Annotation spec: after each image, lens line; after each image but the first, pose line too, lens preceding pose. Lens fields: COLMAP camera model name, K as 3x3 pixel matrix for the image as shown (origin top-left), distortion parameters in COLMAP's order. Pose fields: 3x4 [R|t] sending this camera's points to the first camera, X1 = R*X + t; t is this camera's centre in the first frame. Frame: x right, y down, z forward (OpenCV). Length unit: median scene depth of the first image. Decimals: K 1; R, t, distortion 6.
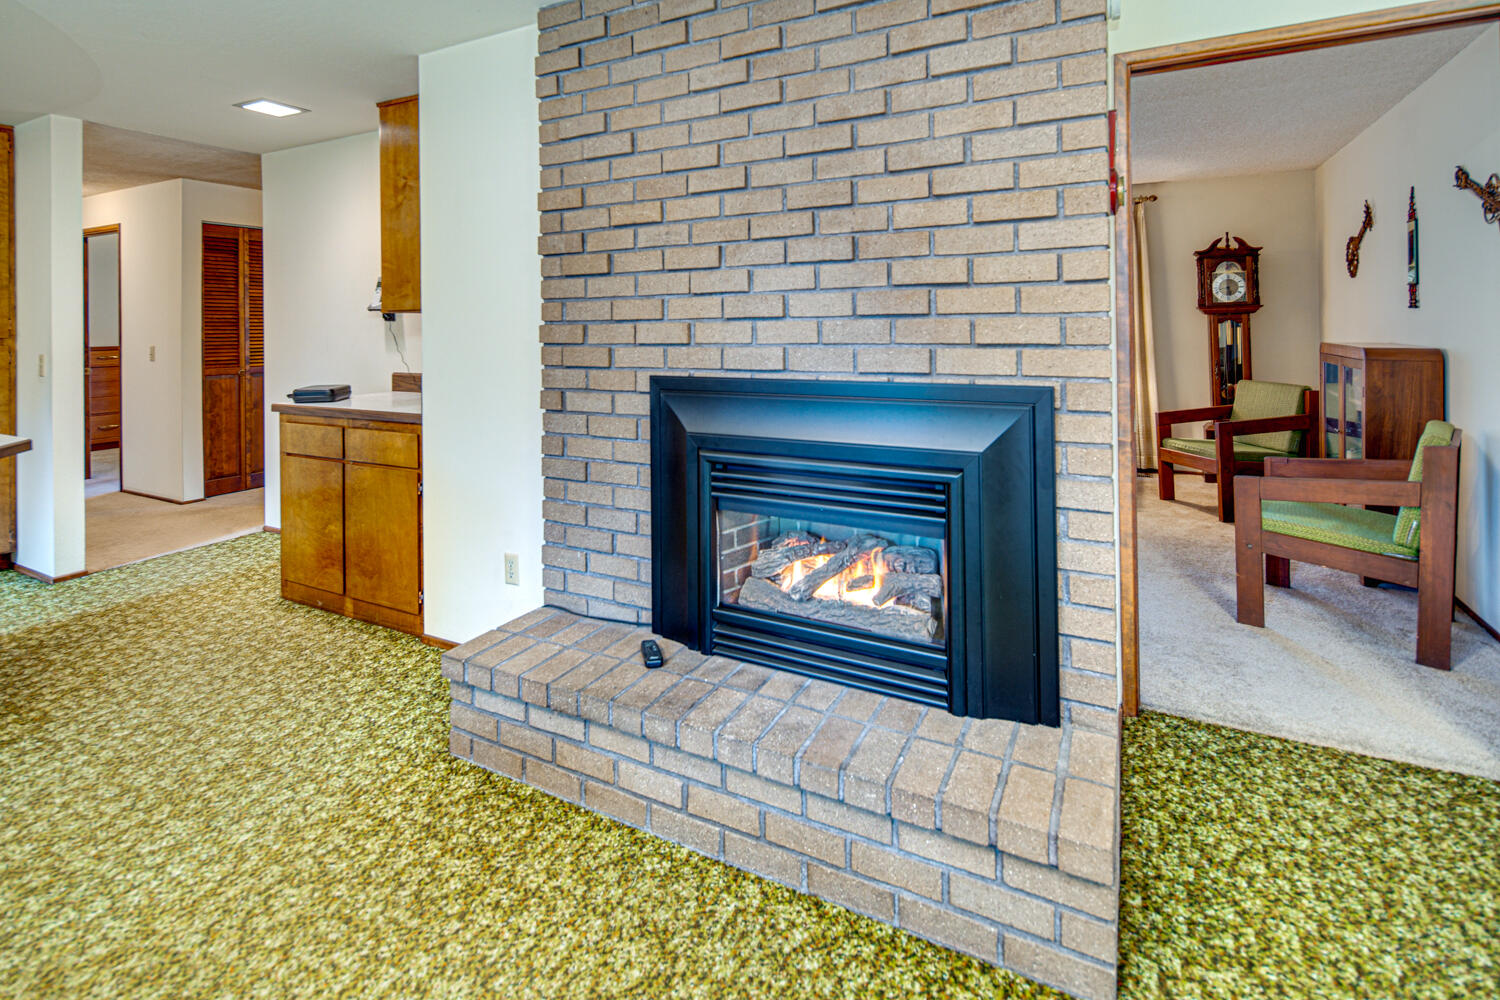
lens RADIAL K [[726.2, 0, 735.0], [0, 726.2, 319.2], [0, 0, 1]] dist [0.000348, -0.000839]
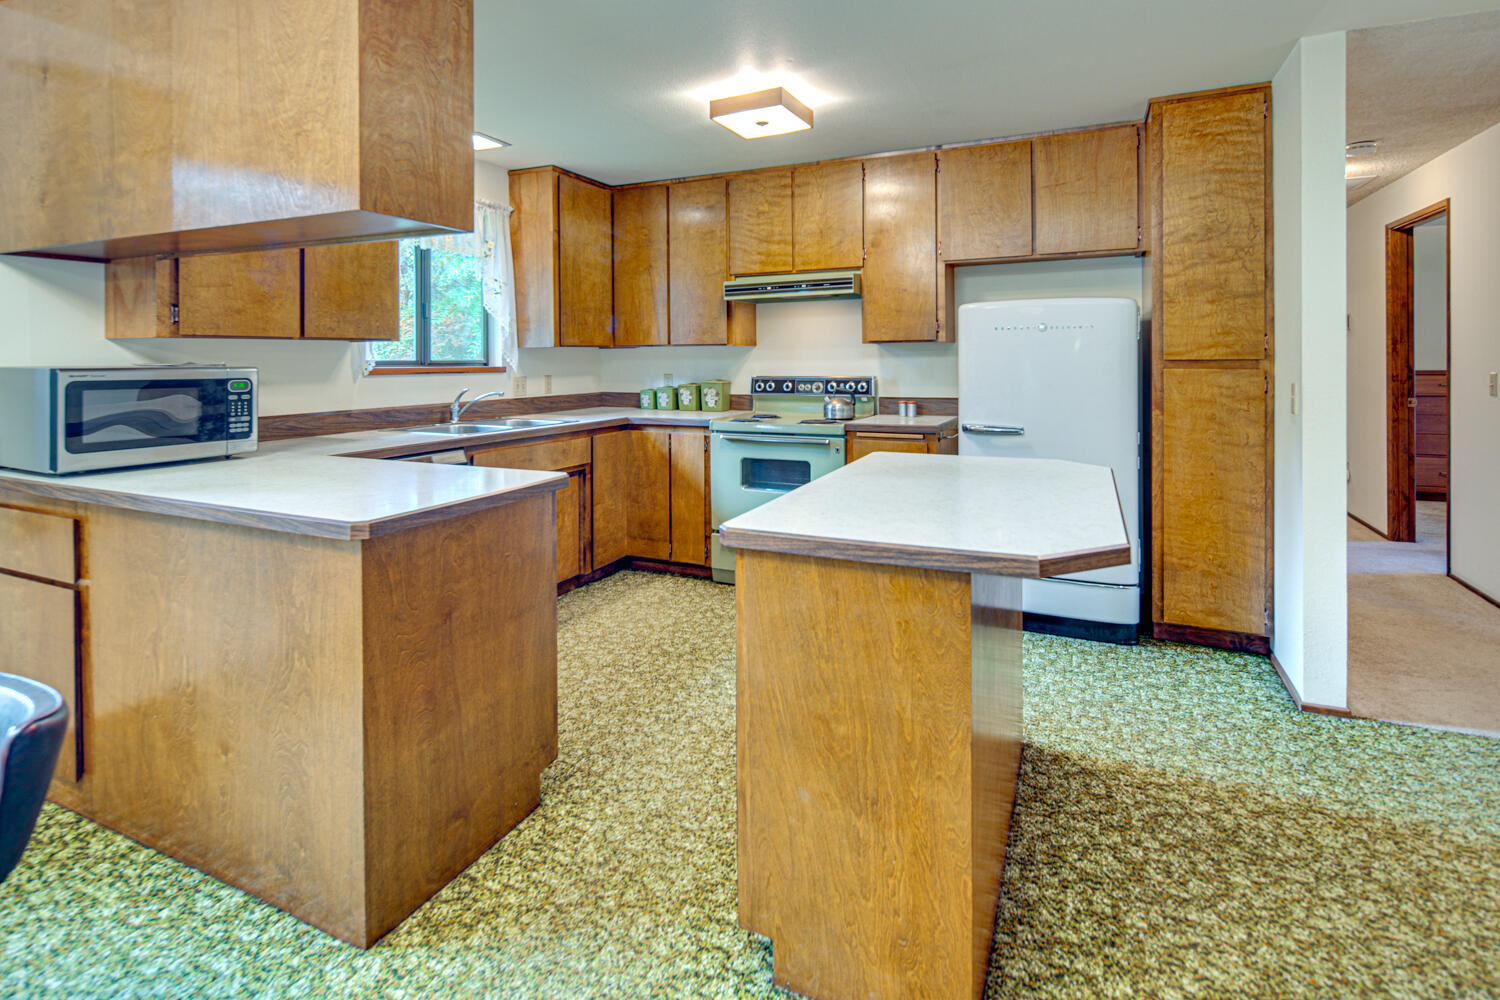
lens RADIAL K [[738.1, 0, 744.7], [0, 738.1, 359.4], [0, 0, 1]] dist [-0.003692, -0.000865]
pose [[0.059883, 0.016172, -0.998074, -0.458252], [0.012571, 0.999777, 0.016954, 0.010794], [0.998126, -0.013562, 0.059666, 0.727021]]
